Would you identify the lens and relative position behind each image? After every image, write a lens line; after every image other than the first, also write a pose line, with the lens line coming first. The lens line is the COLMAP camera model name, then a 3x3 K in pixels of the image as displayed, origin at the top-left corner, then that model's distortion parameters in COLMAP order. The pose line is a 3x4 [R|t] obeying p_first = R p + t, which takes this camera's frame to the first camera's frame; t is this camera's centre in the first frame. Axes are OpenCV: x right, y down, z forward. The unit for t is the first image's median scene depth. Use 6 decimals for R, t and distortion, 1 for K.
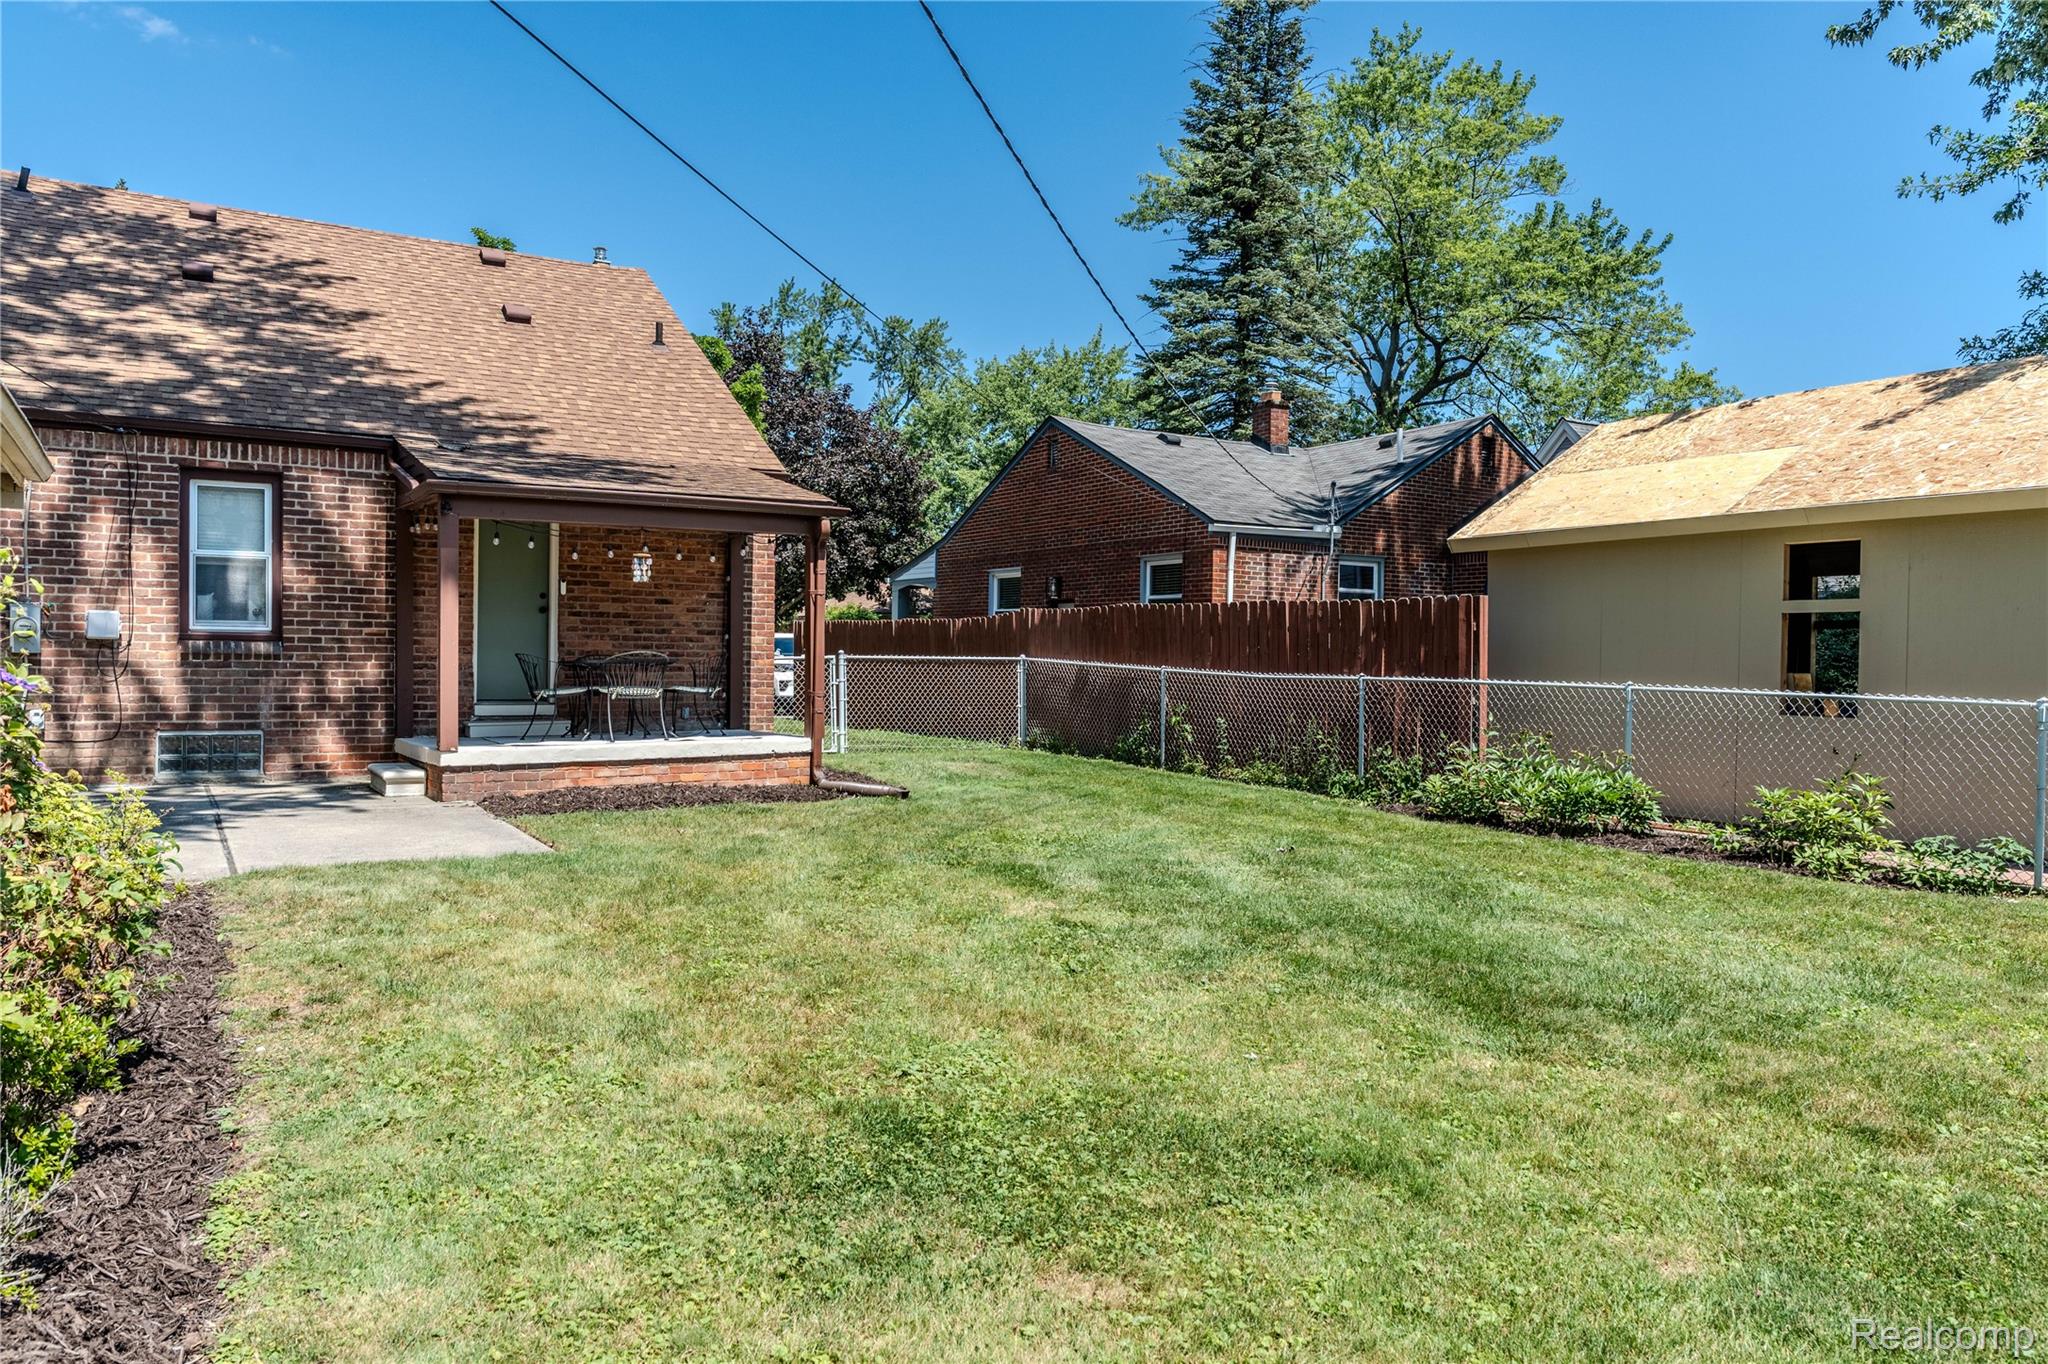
lens RADIAL K [[1386.4, 0, 1024.0], [0, 1386.4, 682.0], [0, 0, 1]] dist [-0.002422, -0.001432]
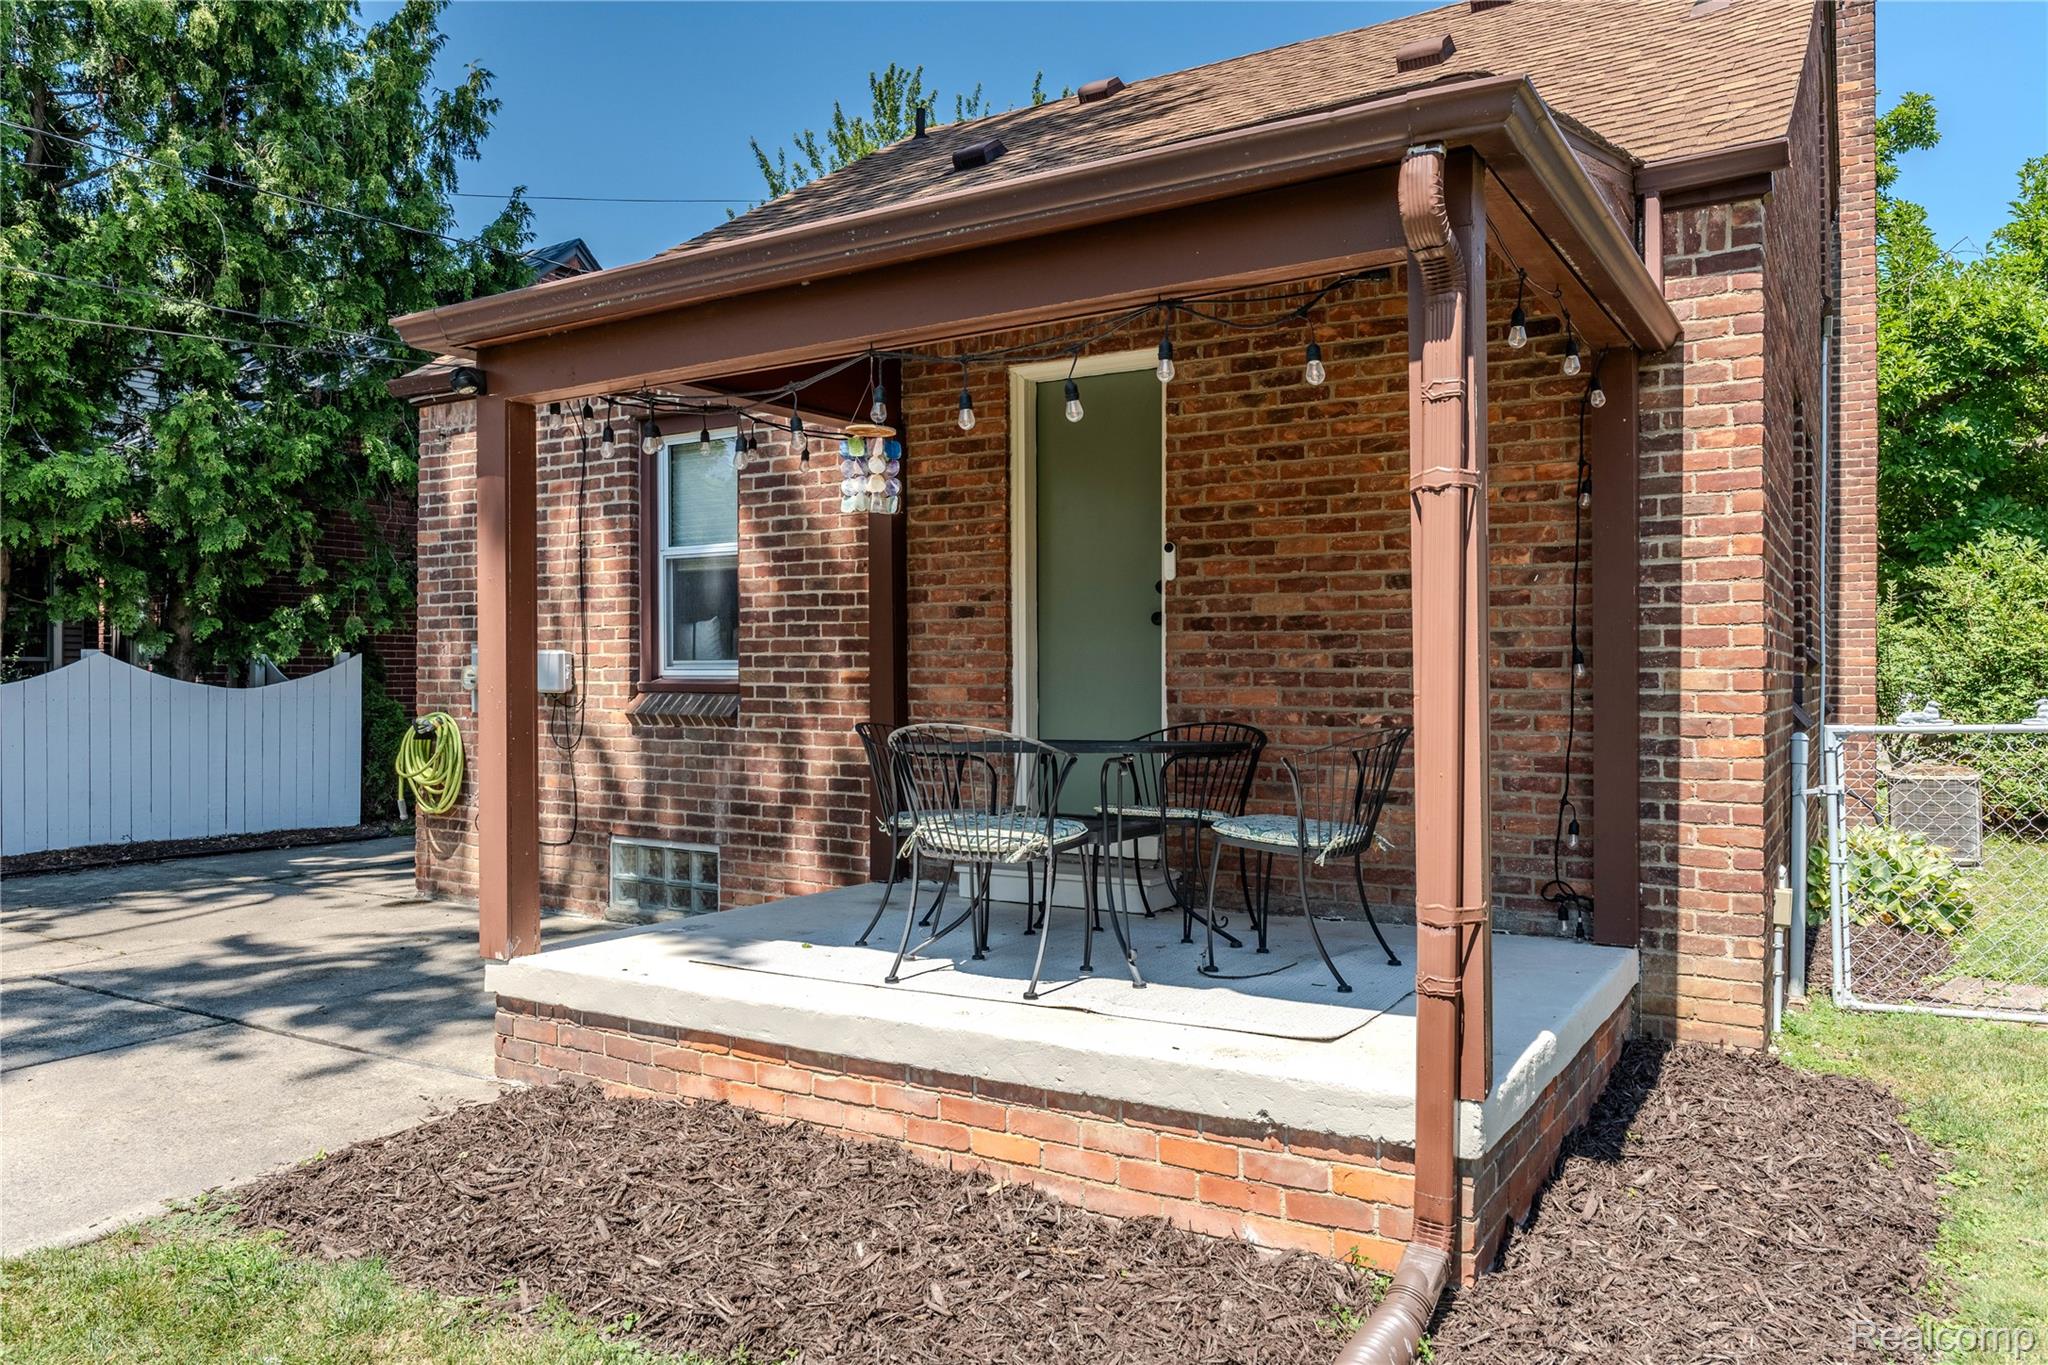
lens RADIAL K [[1386.4, 0, 1024.0], [0, 1386.4, 682.5], [0, 0, 1]] dist [-0.002422, -0.001432]
pose [[0.450517, -0.007753, -0.892734, 0.032021], [-0.011765, 0.999824, -0.014621, -0.026963], [0.892690, 0.017090, 0.450347, 0.838940]]
